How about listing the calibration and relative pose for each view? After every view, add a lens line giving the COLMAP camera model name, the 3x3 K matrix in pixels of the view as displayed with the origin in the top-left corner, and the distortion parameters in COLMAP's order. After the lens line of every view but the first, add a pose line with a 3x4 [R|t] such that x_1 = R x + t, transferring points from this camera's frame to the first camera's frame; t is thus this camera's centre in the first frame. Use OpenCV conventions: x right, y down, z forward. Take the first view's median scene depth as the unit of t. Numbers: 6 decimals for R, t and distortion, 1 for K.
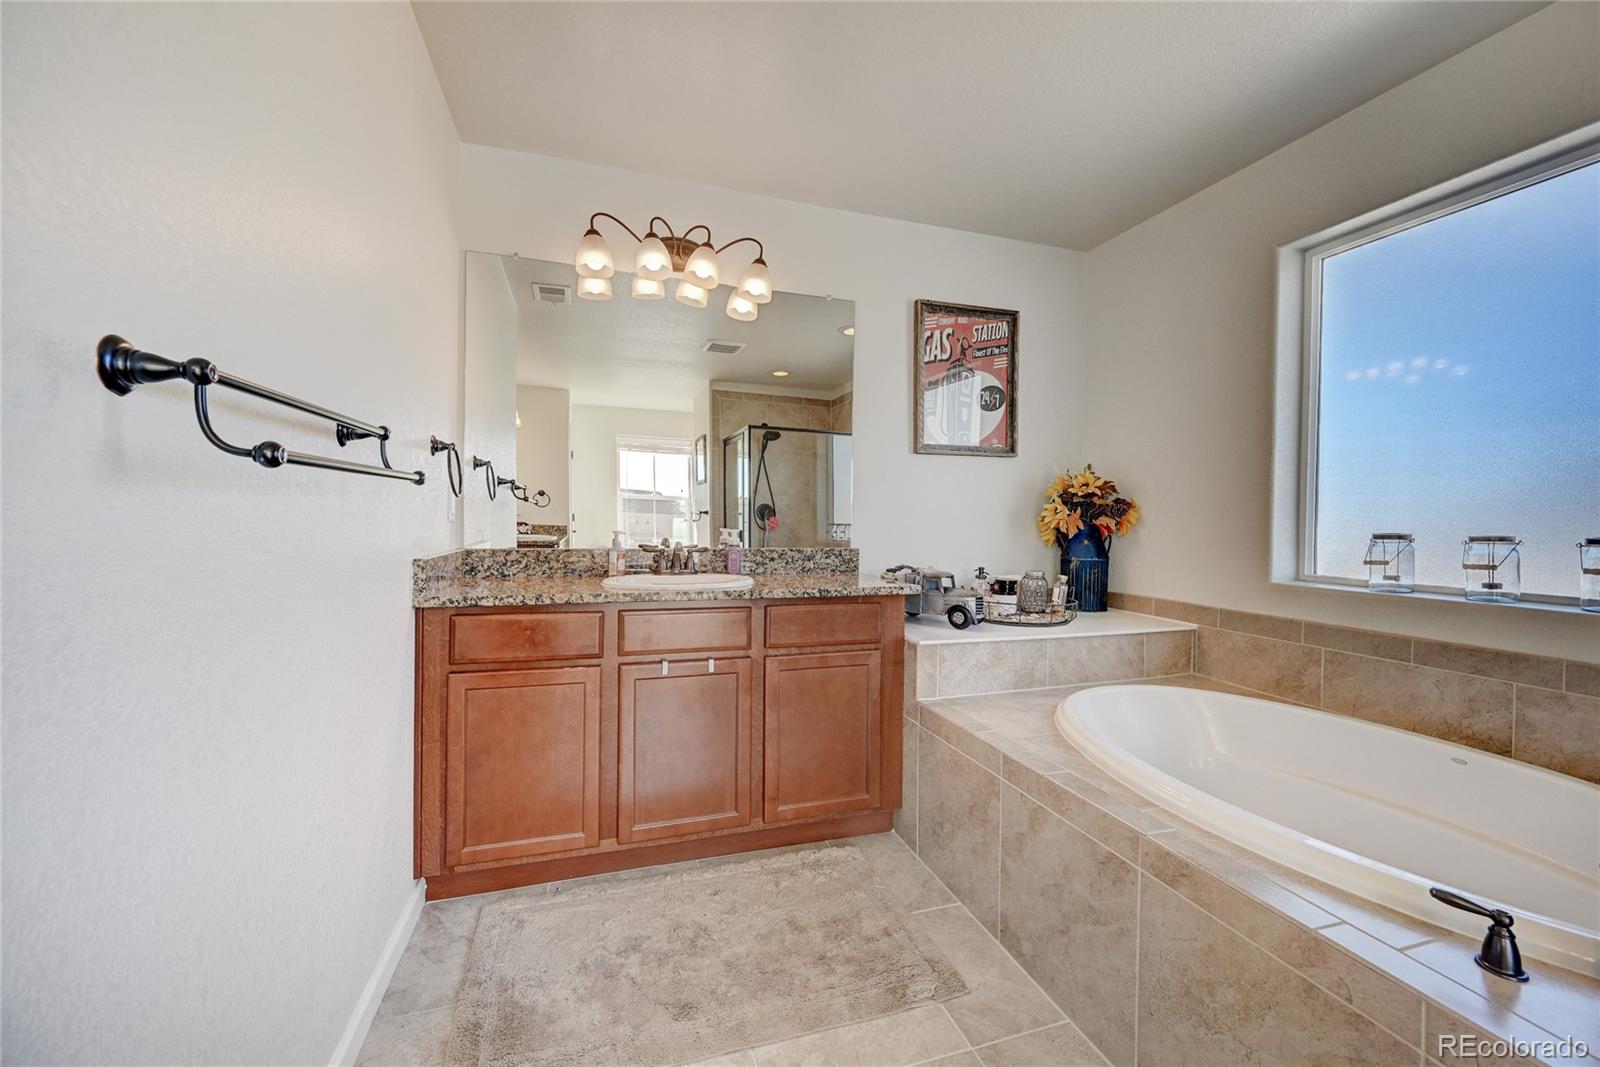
lens RADIAL K [[624.9, 0, 800.6], [0, 624.9, 527.9], [0, 0, 1]] dist [-0.000993, -0.000556]
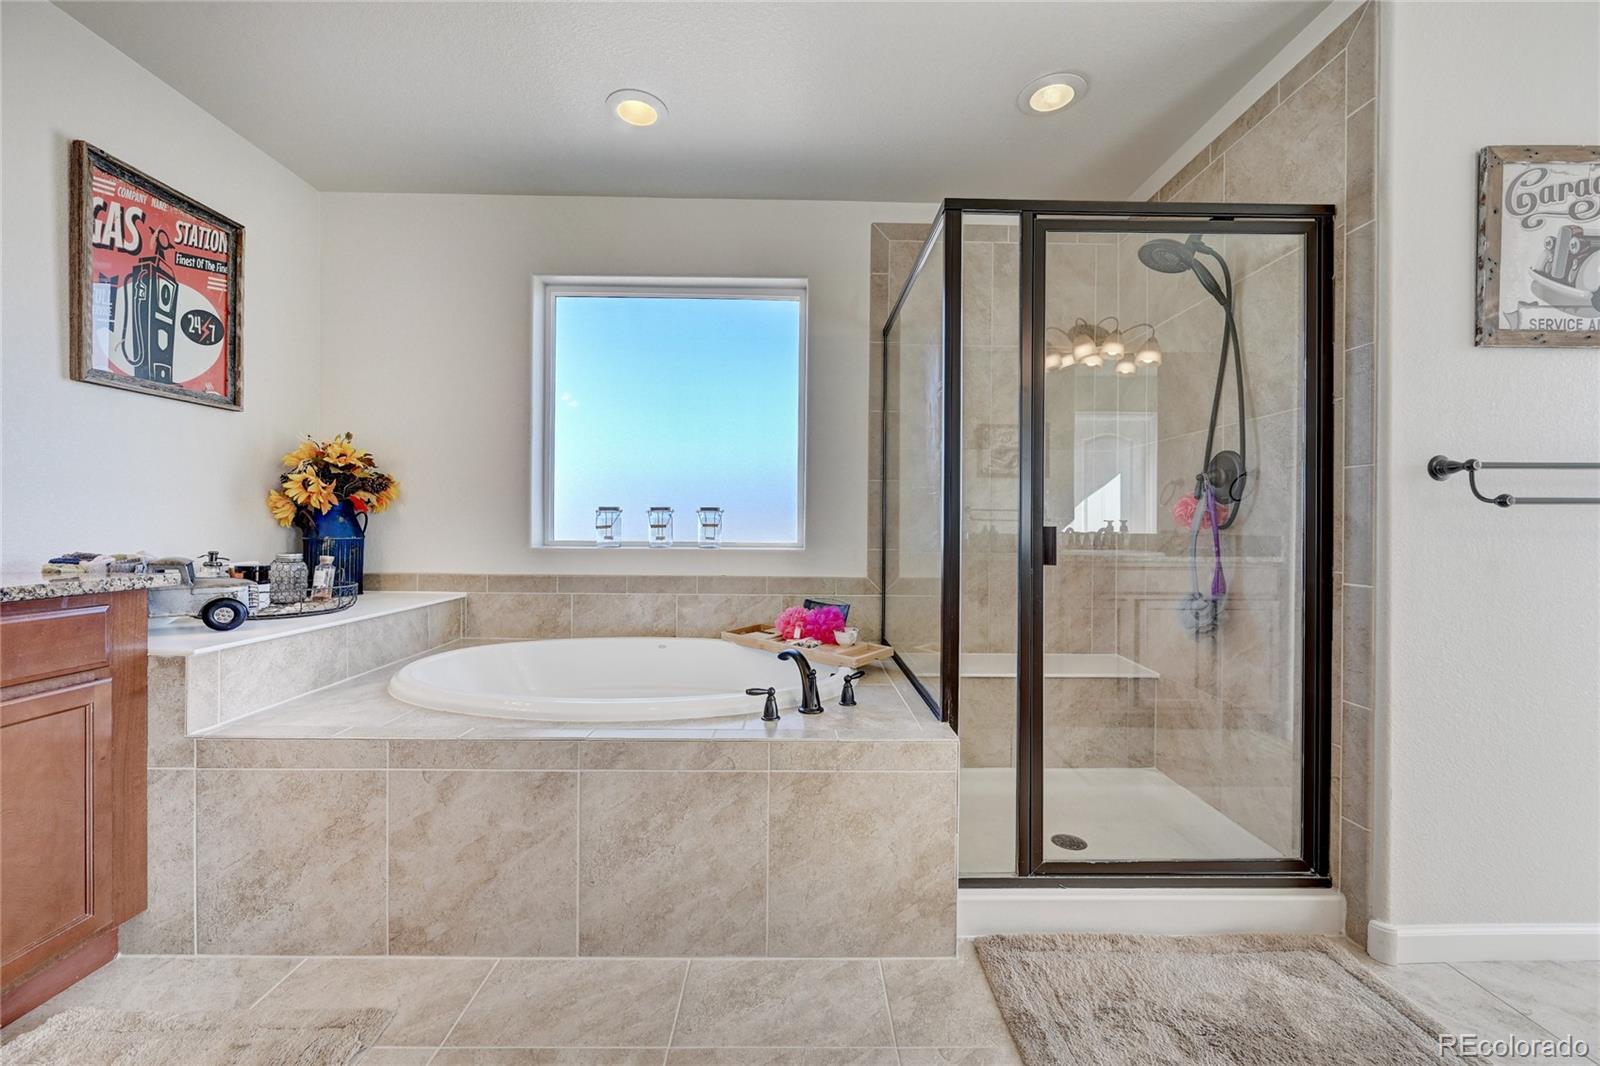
lens RADIAL K [[624.9, 0, 802.2], [0, 624.9, 526.8], [0, 0, 1]] dist [-0.000993, -0.000556]
pose [[0.299701, -0.012061, 0.953957, -0.221322], [0.009989, 0.999905, 0.009503, 0.035097], [-0.953981, 0.006681, 0.299793, 0.110608]]
